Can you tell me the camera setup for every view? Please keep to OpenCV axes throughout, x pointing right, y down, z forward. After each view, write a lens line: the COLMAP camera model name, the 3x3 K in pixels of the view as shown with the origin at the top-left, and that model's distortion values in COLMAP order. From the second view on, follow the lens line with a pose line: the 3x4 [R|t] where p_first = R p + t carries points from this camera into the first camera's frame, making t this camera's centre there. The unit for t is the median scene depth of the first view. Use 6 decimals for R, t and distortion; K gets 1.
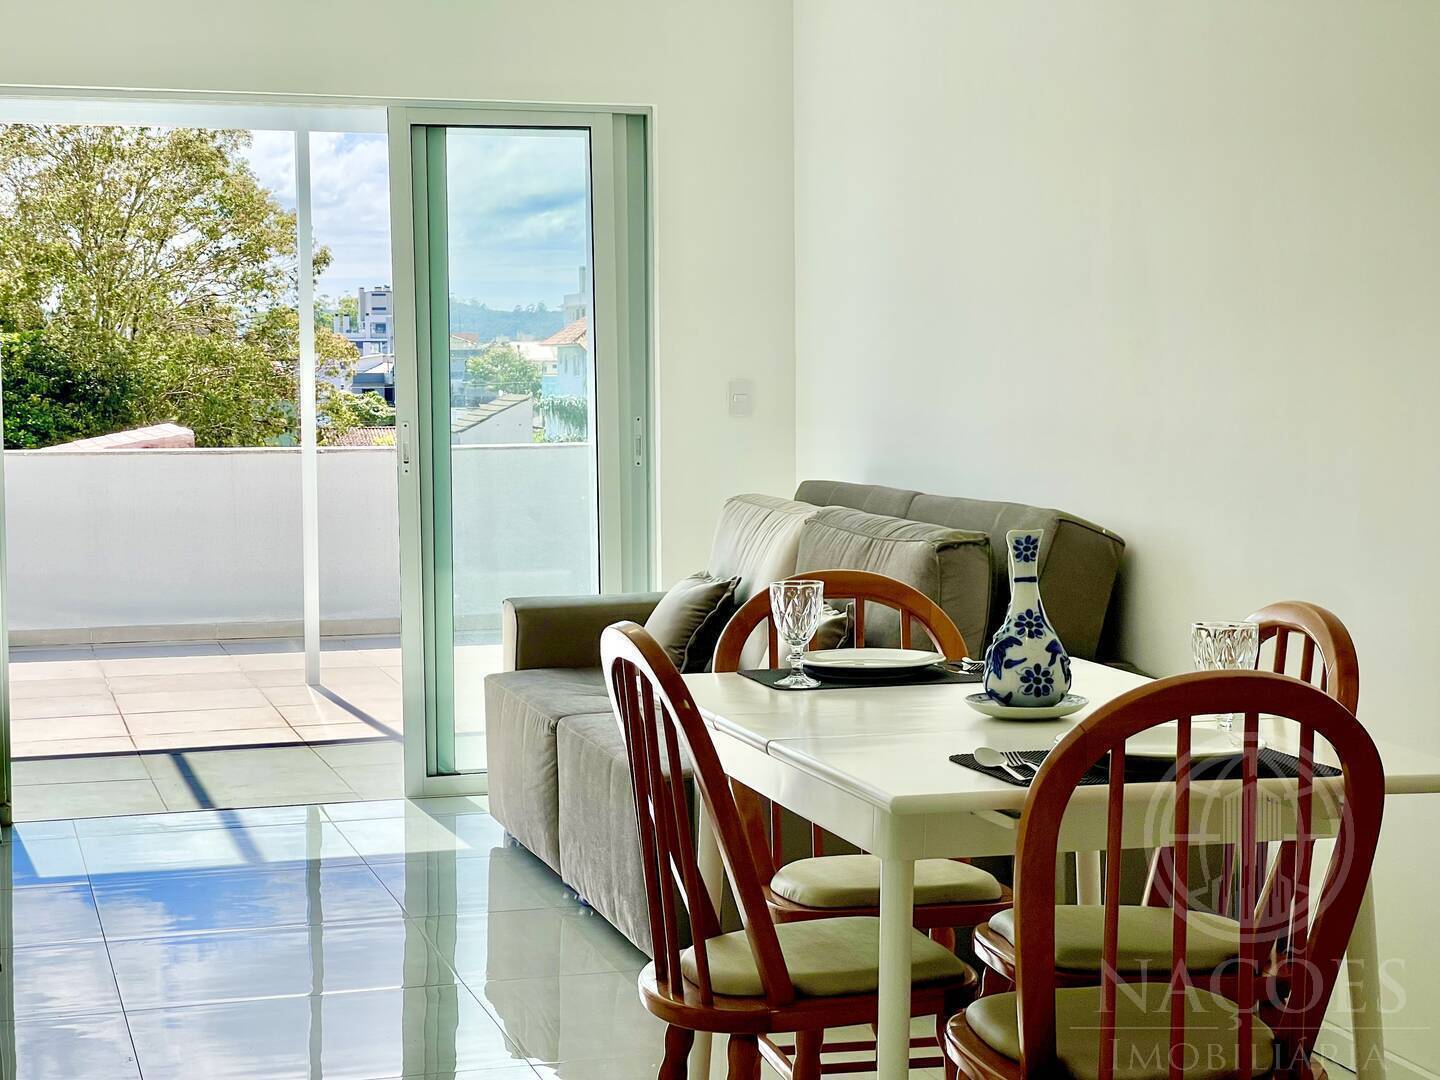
lens RADIAL K [[2676.6, 0, 720.0], [0, 2676.6, 538.9], [0, 0, 1]] dist [0.359469, 0.035363]
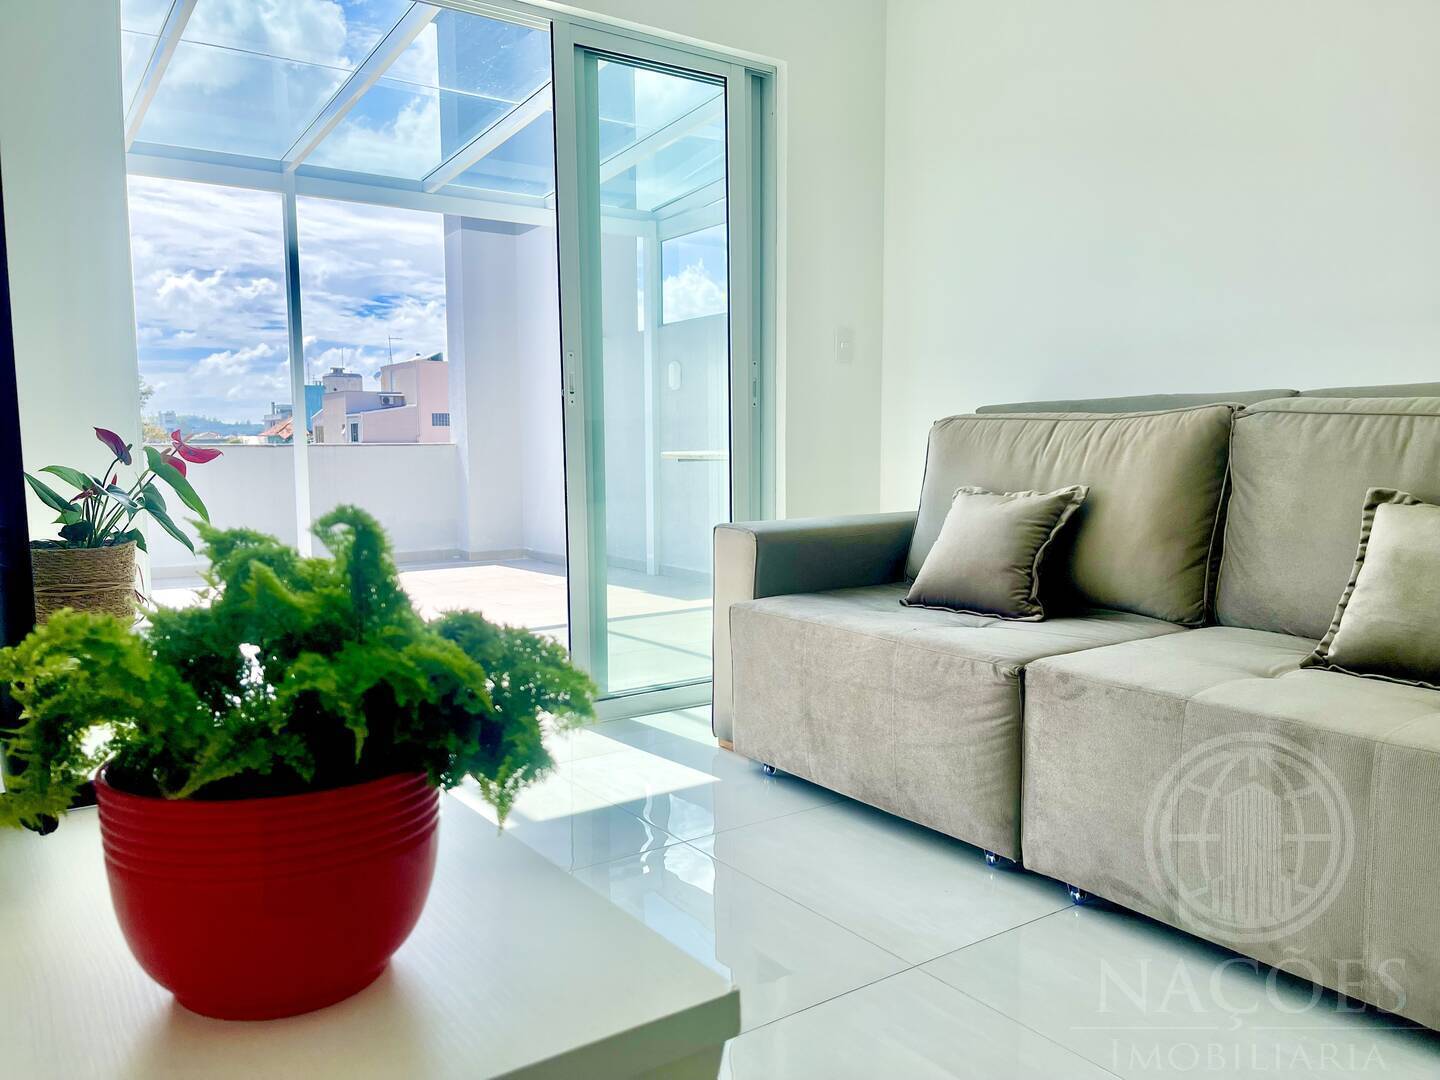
lens RADIAL K [[1069.1, 0, 720.5], [0, 1069.1, 567.2], [0, 0, 1]] dist [0.022274, -0.042070]
pose [[0.939441, -0.031407, 0.341269, -0.195631], [0.018260, 0.998965, 0.041669, 0.020161], [-0.342225, -0.032914, 0.939041, 0.593708]]
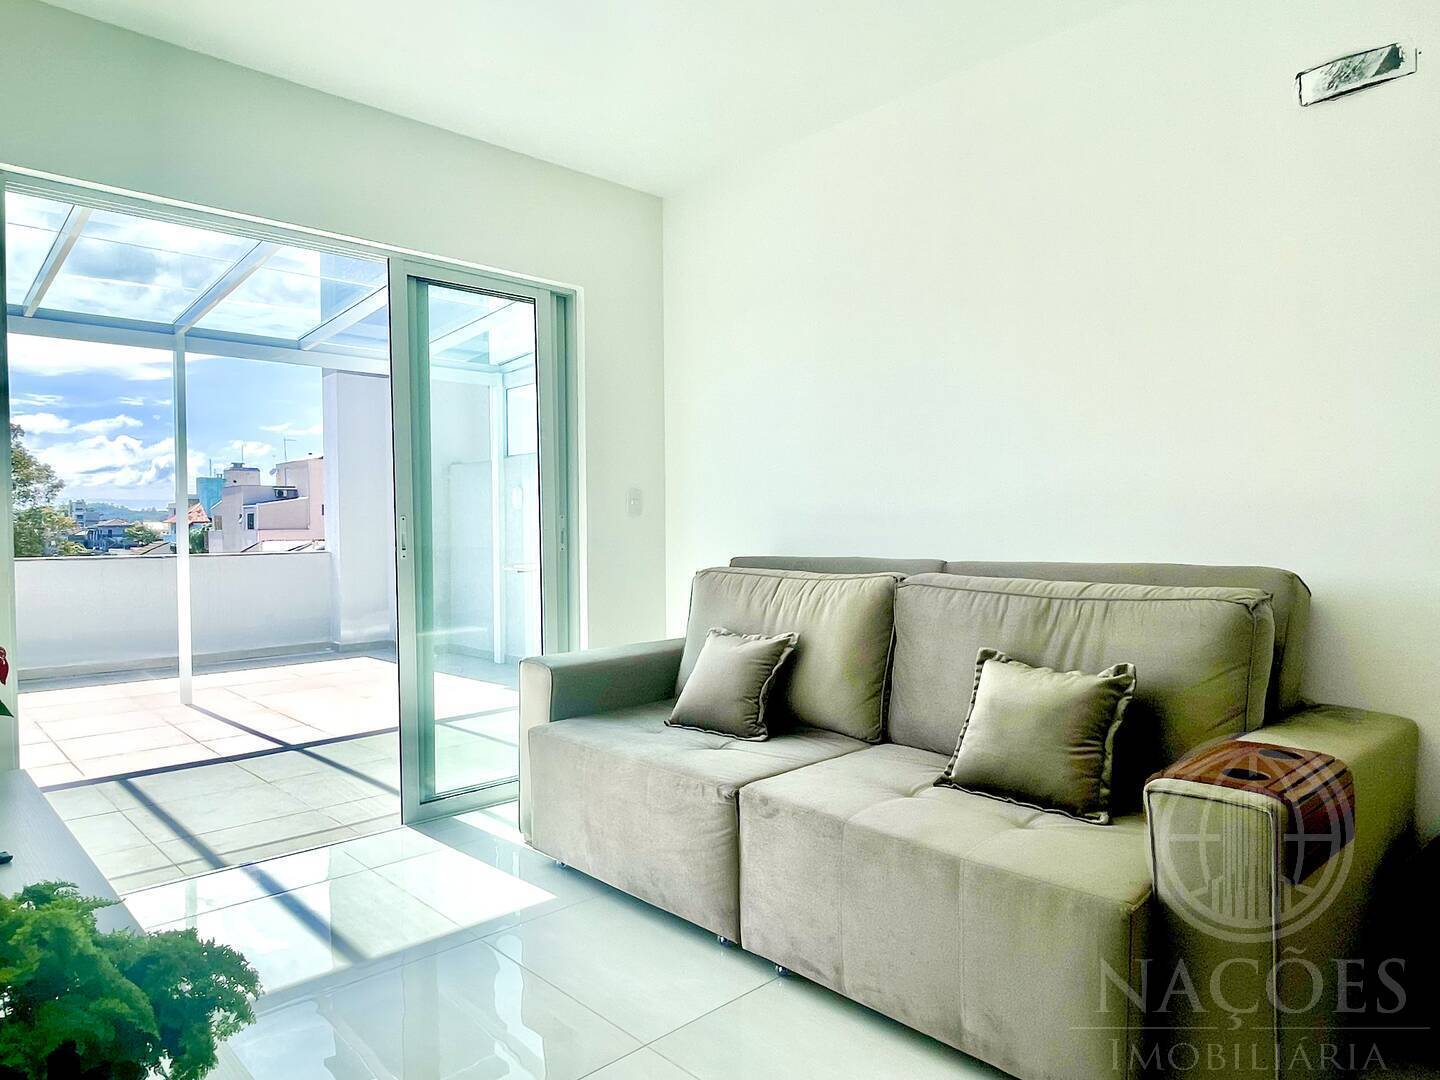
lens RADIAL K [[892.3, 0, 719.0], [0, 892.3, 550.6], [0, 0, 1]] dist [-0.002437, -0.003143]
pose [[0.876689, -0.011363, 0.480924, -0.180082], [0.032685, 0.998818, -0.035983, -0.008132], [-0.479947, 0.047264, 0.876024, 0.564552]]
